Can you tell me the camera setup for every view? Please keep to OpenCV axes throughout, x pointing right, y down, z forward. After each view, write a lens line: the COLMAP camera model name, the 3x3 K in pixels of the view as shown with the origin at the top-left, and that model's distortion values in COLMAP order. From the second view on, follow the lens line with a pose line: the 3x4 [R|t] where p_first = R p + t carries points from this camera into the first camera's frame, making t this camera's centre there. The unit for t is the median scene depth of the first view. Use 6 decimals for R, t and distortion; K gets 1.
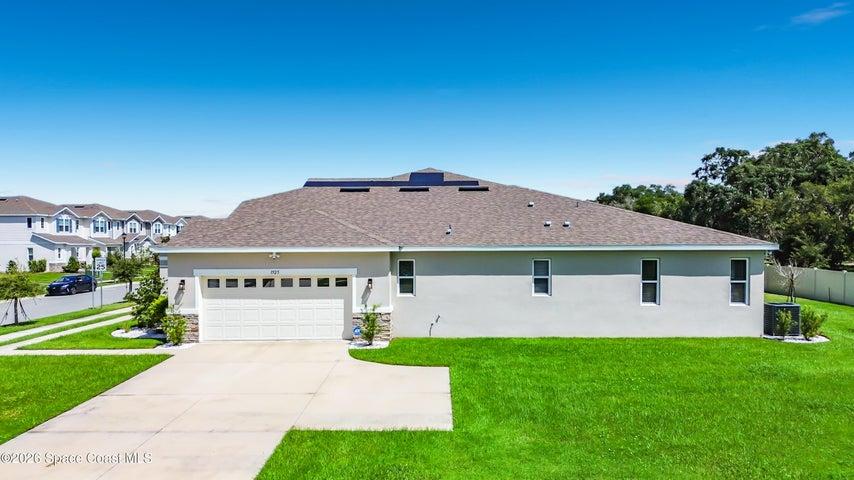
lens RADIAL K [[627.0, 0, 435.3], [0, 627.0, 239.6], [0, 0, 1]] dist [0.062404, -0.000589]
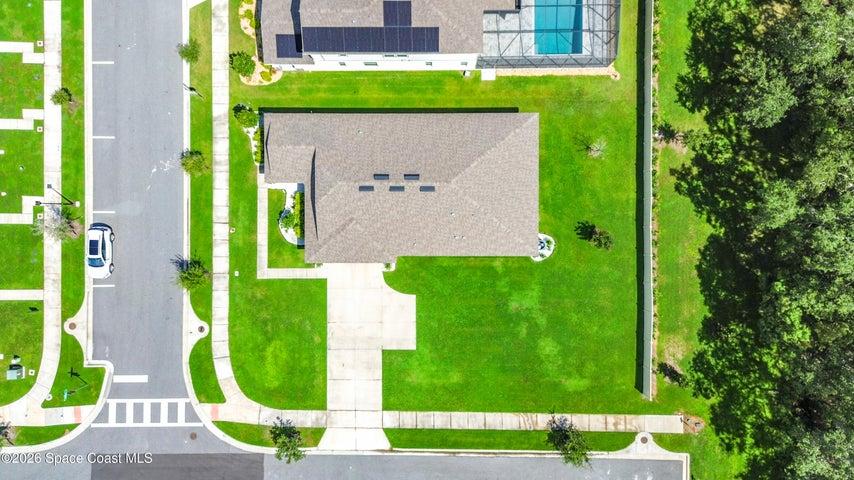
lens RADIAL K [[614.7, 0, 423.7], [0, 614.7, 236.6], [0, 0, 1]] dist [0.083244, -0.073387]
pose [[0.999613, -0.016400, -0.022485, 0.118062], [0.022519, 0.001863, 0.999745, -2.538079], [-0.016354, -0.999864, 0.002232, 1.073015]]
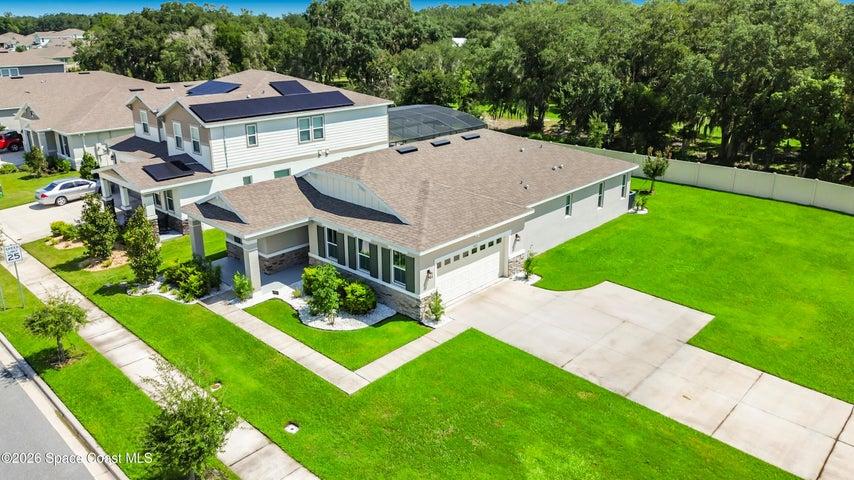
lens RADIAL K [[614.7, 0, 423.7], [0, 614.7, 236.6], [0, 0, 1]] dist [0.083244, -0.073387]
pose [[0.675760, -0.244756, 0.695300, -1.220851], [0.002811, 0.944113, 0.329610, -0.394171], [-0.737116, -0.220783, 0.638682, 0.247821]]
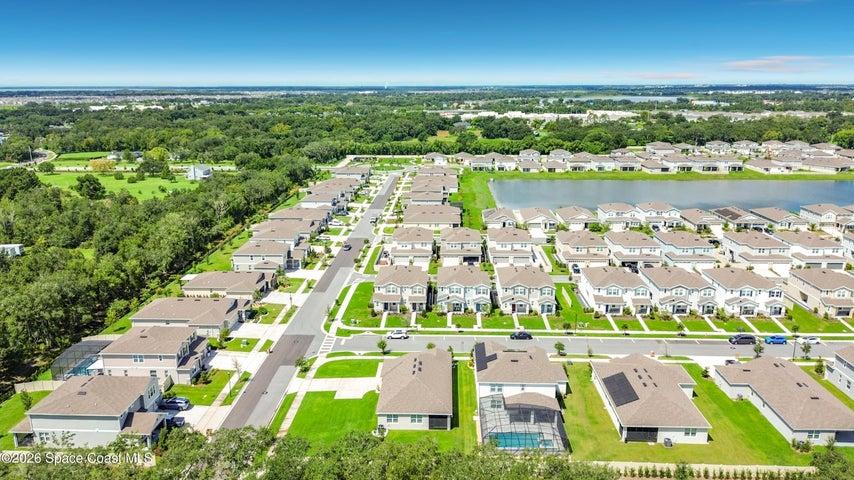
lens RADIAL K [[622.0, 0, 427.0], [0, 622.0, 240.0], [0, 0, 1]] dist [0.047059, -0.081328]
pose [[-0.017159, 0.244910, -0.969394, 4.858270], [0.006413, 0.969544, 0.244835, -2.452770], [0.999832, -0.002016, -0.018207, 1.481766]]
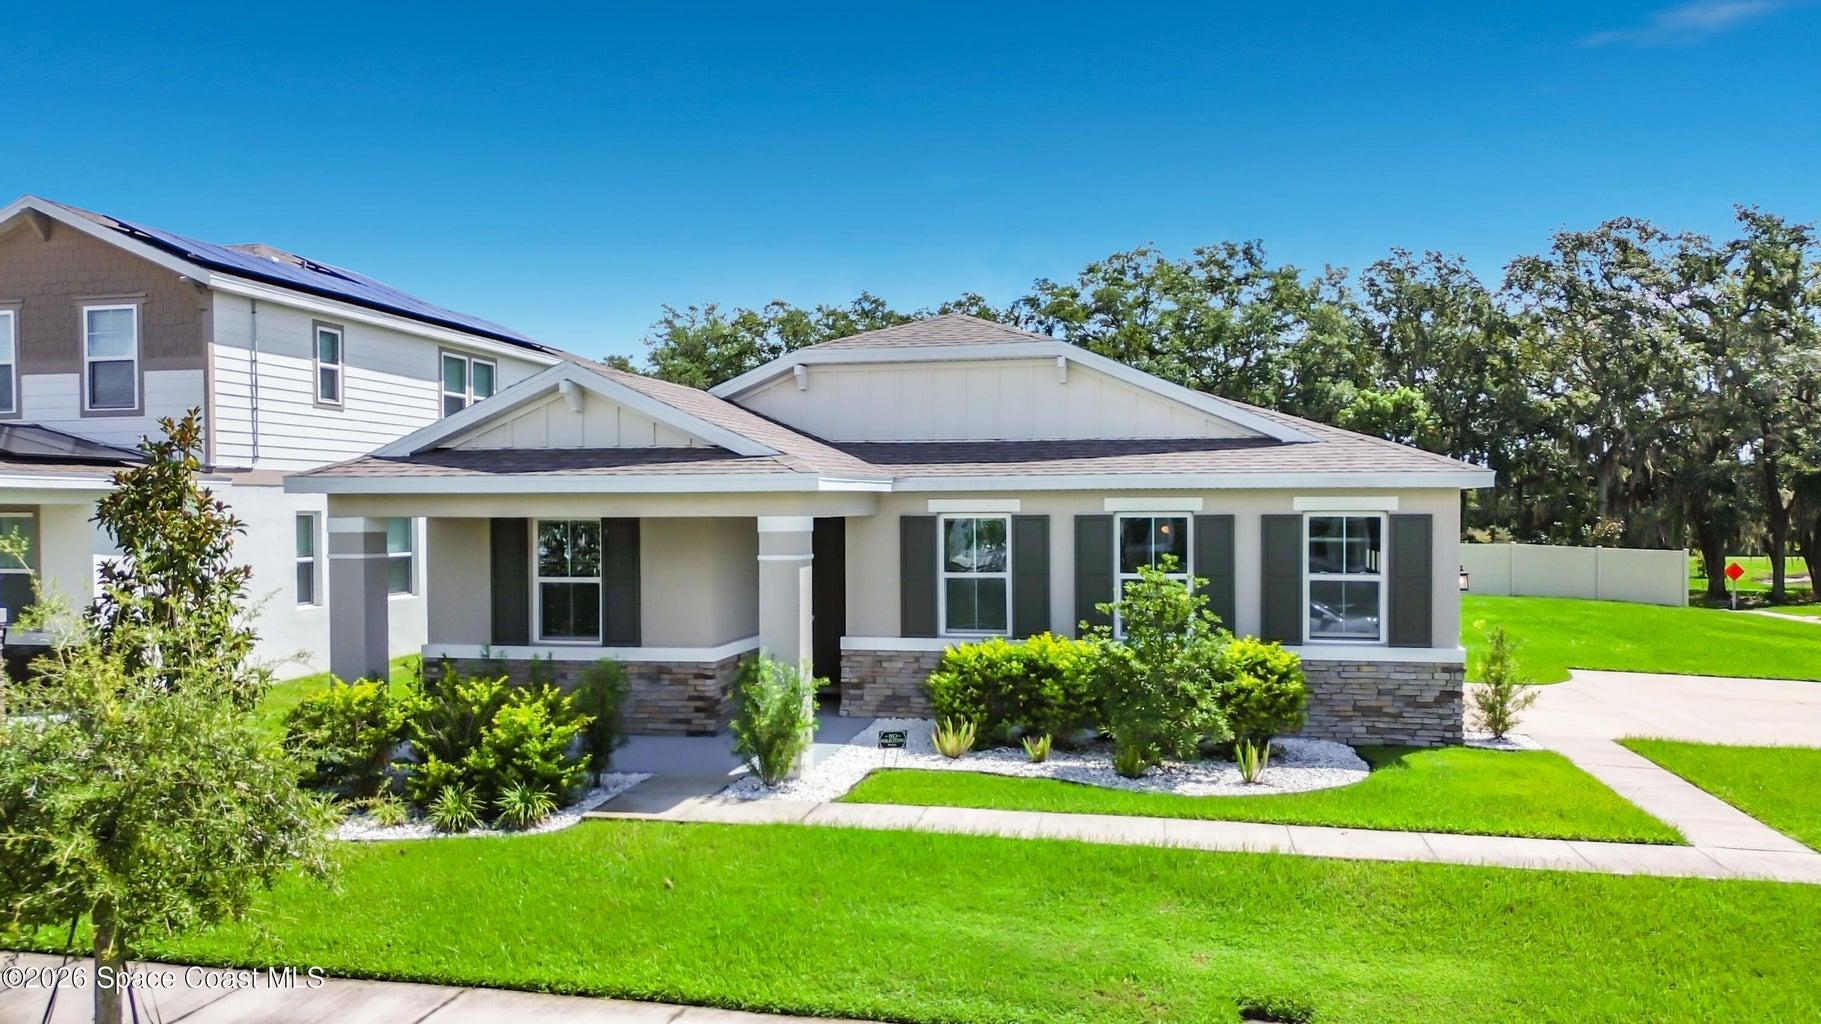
lens RADIAL K [[1326.4, 0, 910.5], [0, 1326.4, 512.0], [0, 0, 1]] dist [0.047059, -0.081328]
pose [[0.187183, 0.005220, 0.982311, -1.207417], [-0.001223, 0.999986, -0.005081, 0.037068], [-0.982324, -0.000250, 0.187187, 1.153783]]
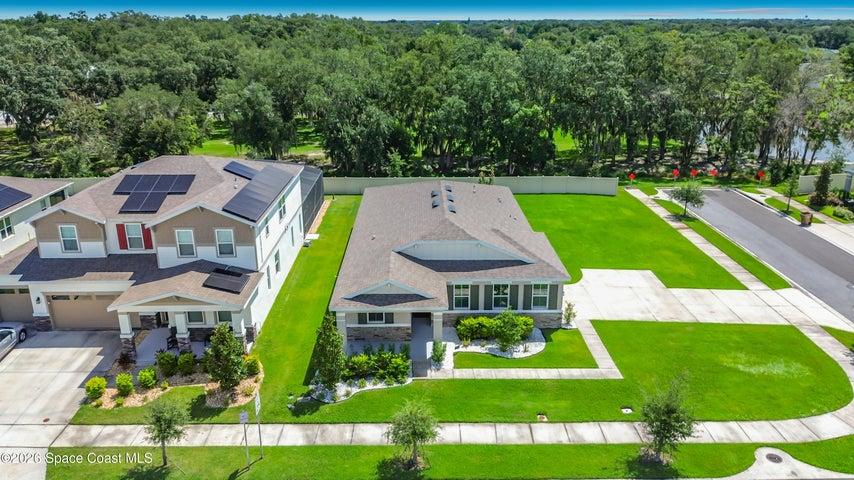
lens RADIAL K [[622.0, 0, 427.0], [0, 622.0, 240.0], [0, 0, 1]] dist [0.047059, -0.081328]
pose [[-0.032700, -0.329820, 0.943477, -1.946069], [0.000284, 0.943979, 0.330005, -0.628809], [-0.999465, 0.011059, -0.030774, 1.410035]]
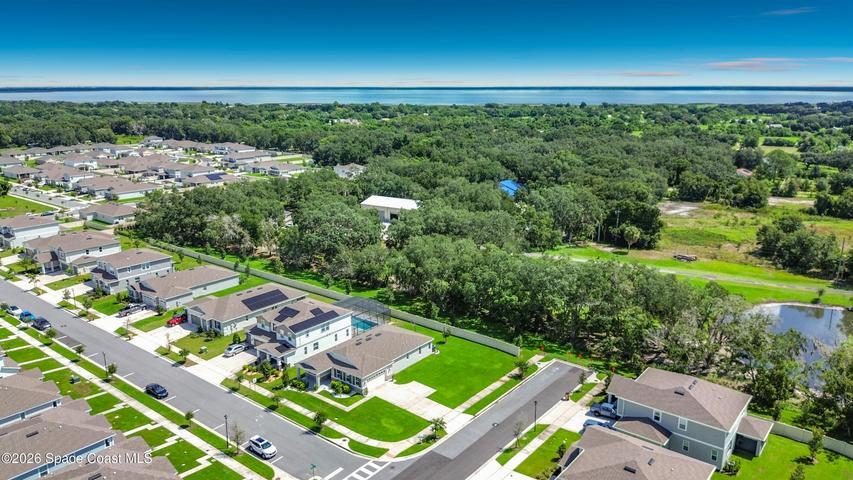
lens RADIAL K [[621.3, 0, 426.5], [0, 621.3, 240.0], [0, 0, 1]] dist [0.047059, -0.081328]
pose [[0.606916, -0.192682, 0.771056, -3.680310], [-0.003573, 0.969495, 0.245083, -2.232436], [-0.794758, -0.151500, 0.587714, -2.121204]]
